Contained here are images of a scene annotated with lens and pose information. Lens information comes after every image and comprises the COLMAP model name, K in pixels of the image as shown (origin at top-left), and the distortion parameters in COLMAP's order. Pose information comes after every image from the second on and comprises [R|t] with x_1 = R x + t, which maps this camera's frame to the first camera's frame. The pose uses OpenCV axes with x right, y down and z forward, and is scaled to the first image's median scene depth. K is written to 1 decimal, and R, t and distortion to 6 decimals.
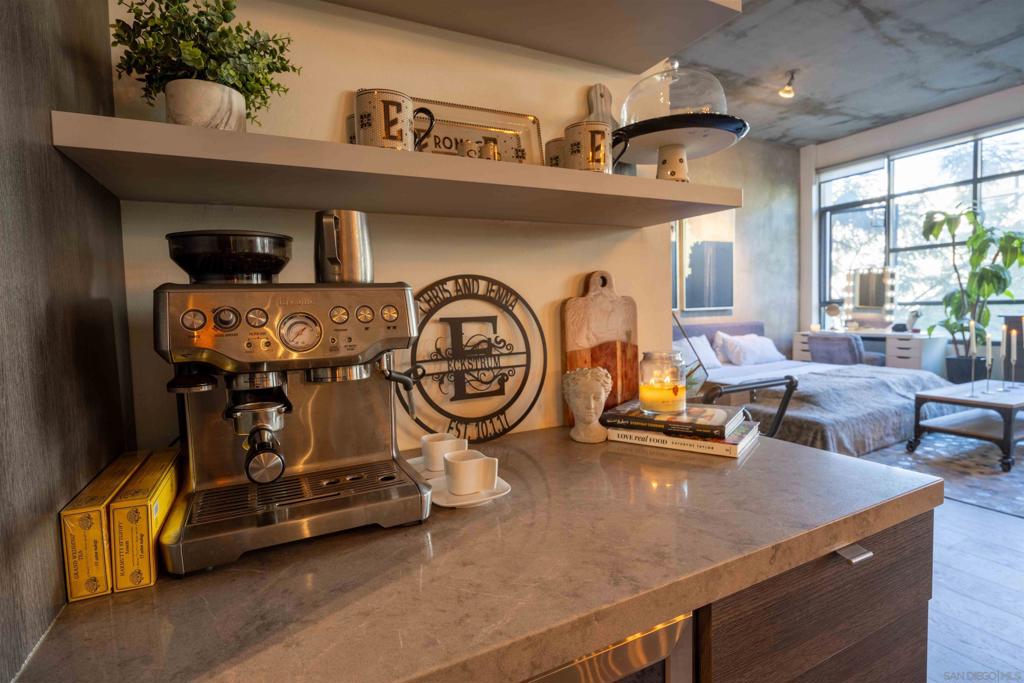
lens RADIAL K [[497.9, 0, 516.4], [0, 497.9, 335.2], [0, 0, 1]] dist [-0.002570, 0.000037]
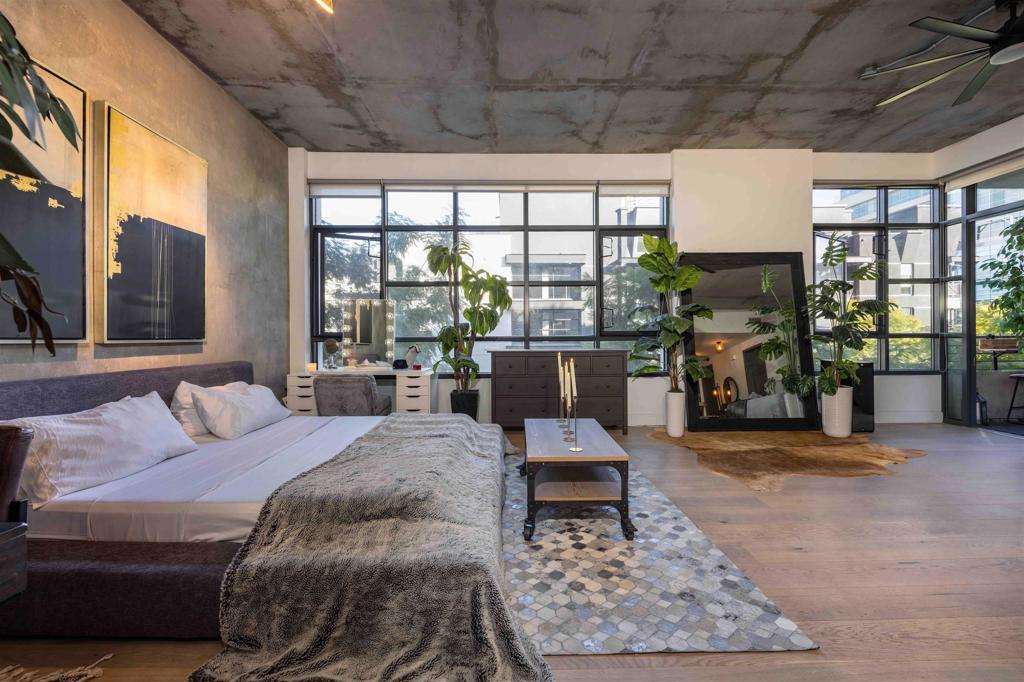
lens RADIAL K [[420.9, 0, 509.6], [0, 420.9, 337.5], [0, 0, 1]] dist [0.001390, -0.000698]
pose [[0.443816, 0.025044, 0.895768, 0.147639], [0.041150, 0.997985, -0.048290, -0.019673], [-0.895173, 0.058293, 0.441891, 0.475791]]
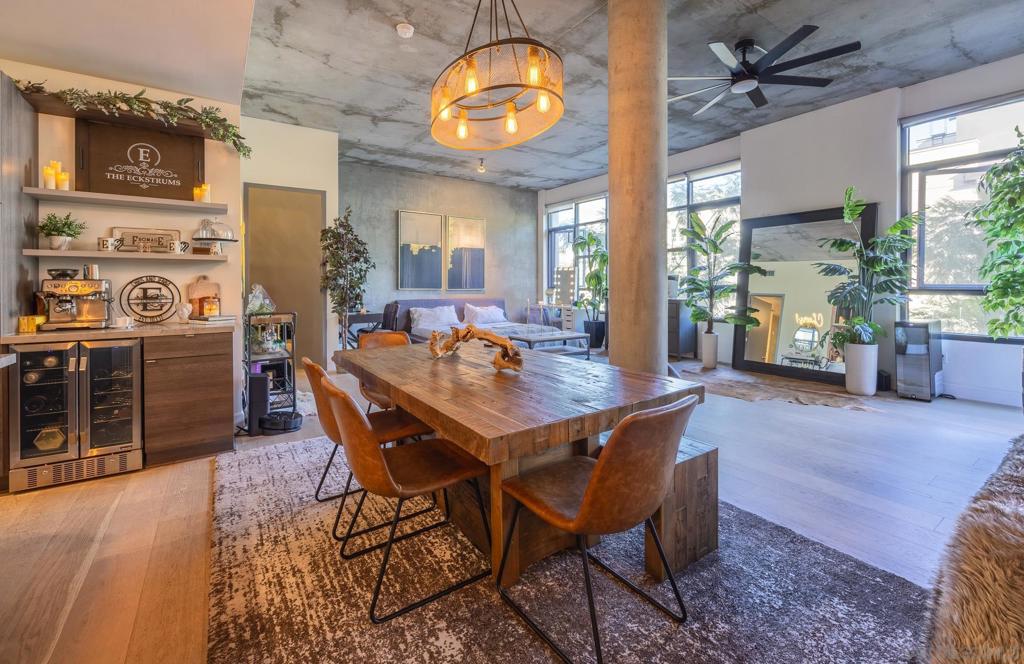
lens RADIAL K [[425.1, 0, 498.0], [0, 425.1, 288.5], [0, 0, 1]] dist [-0.004097, 0.000109]
pose [[0.993436, 0.026300, 0.111321, 0.368134], [-0.020744, 0.998495, -0.050775, 0.012869], [-0.112489, 0.048132, 0.992487, -0.413103]]
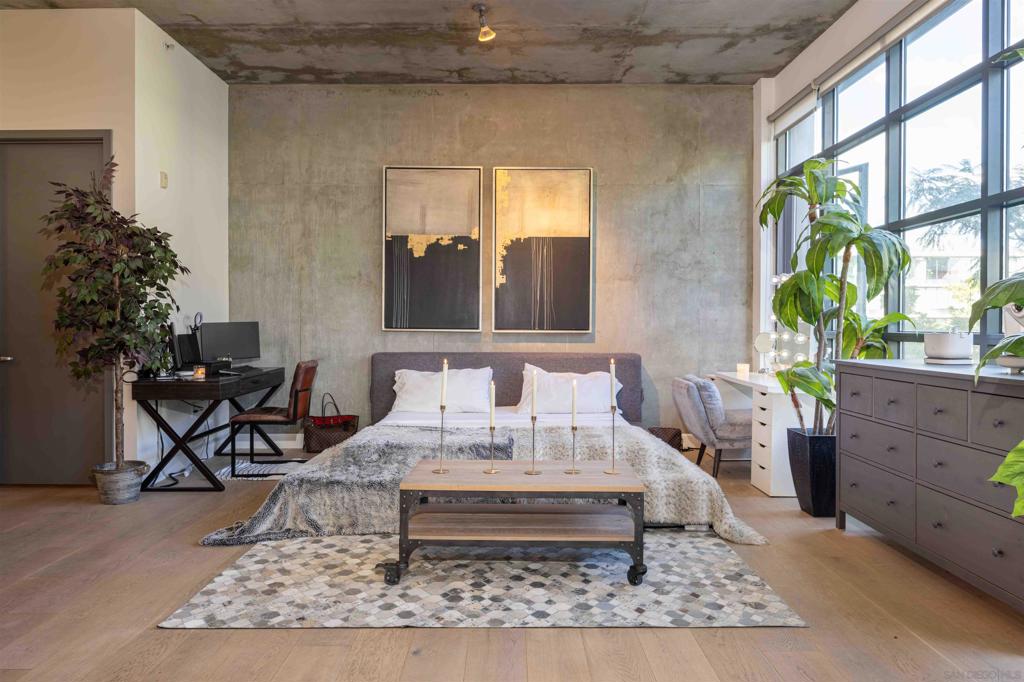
lens RADIAL K [[661.1, 0, 505.6], [0, 661.1, 332.3], [0, 0, 1]] dist [-0.006678, -0.009045]
pose [[0.889770, 0.037154, -0.454895, 0.844168], [-0.055134, 0.998132, -0.026317, -0.026788], [0.453068, 0.048496, 0.890156, 0.149767]]
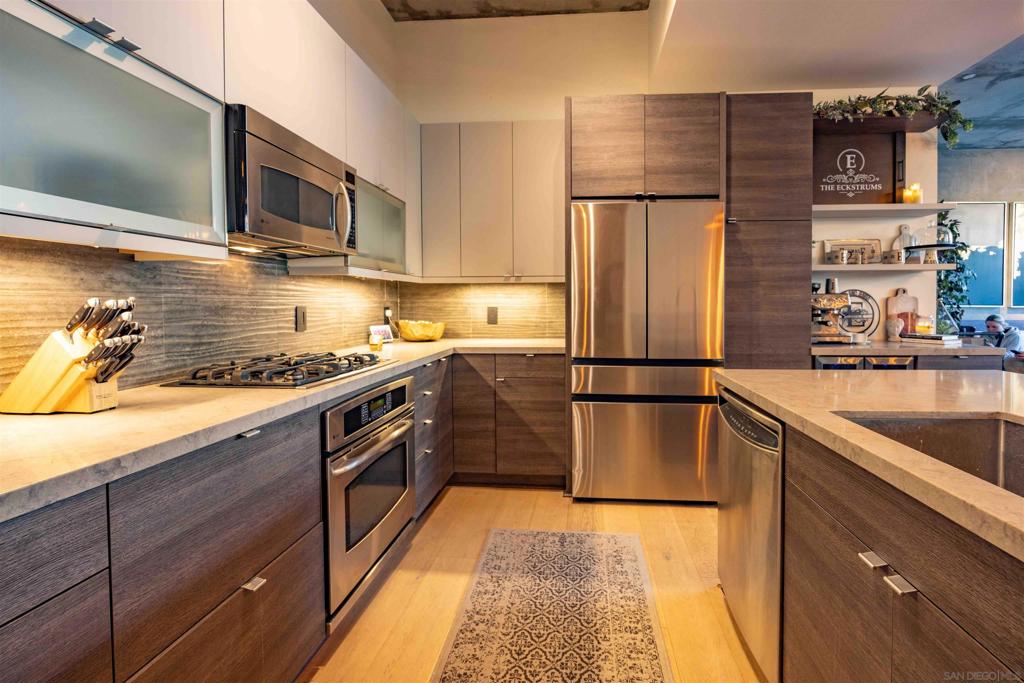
lens RADIAL K [[465.3, 0, 542.5], [0, 465.3, 318.0], [0, 0, 1]] dist [-0.023314, 0.000484]
pose [[0.854742, 0.041414, -0.517398, -0.049662], [-0.049119, 0.998792, -0.001198, 0.032062], [0.516723, 0.026438, 0.855744, -0.494237]]
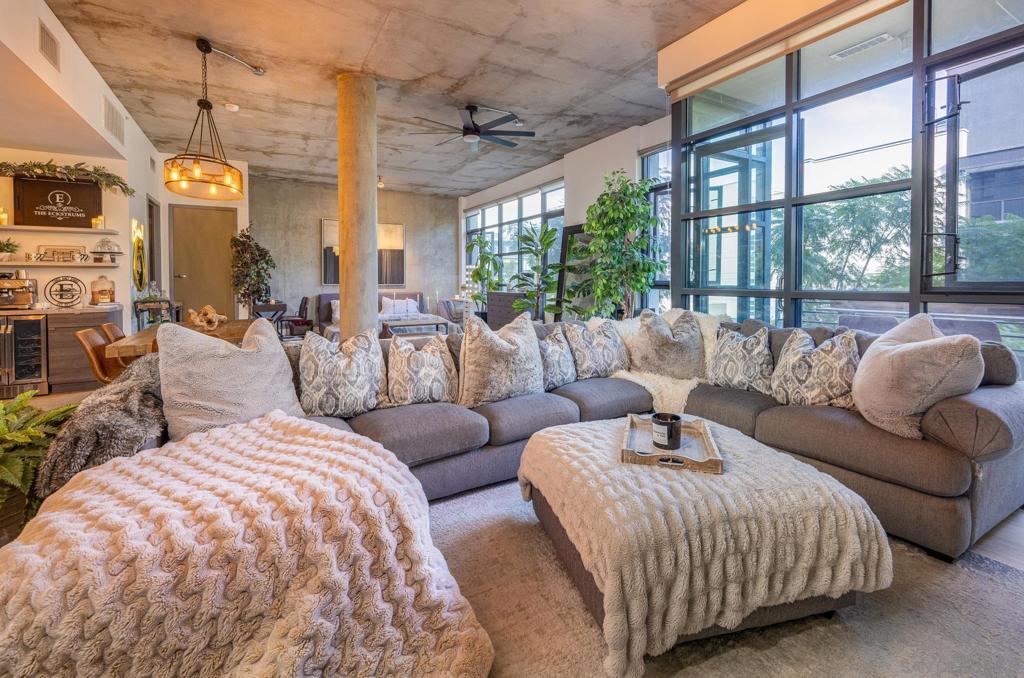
lens RADIAL K [[431.8, 0, 497.3], [0, 431.8, 290.4], [0, 0, 1]] dist [0.000298, -0.001910]
pose [[0.998795, 0.026498, 0.041310, 0.811097], [-0.025190, 0.999175, -0.031860, 0.011941], [-0.042120, 0.030781, 0.998638, -0.716844]]
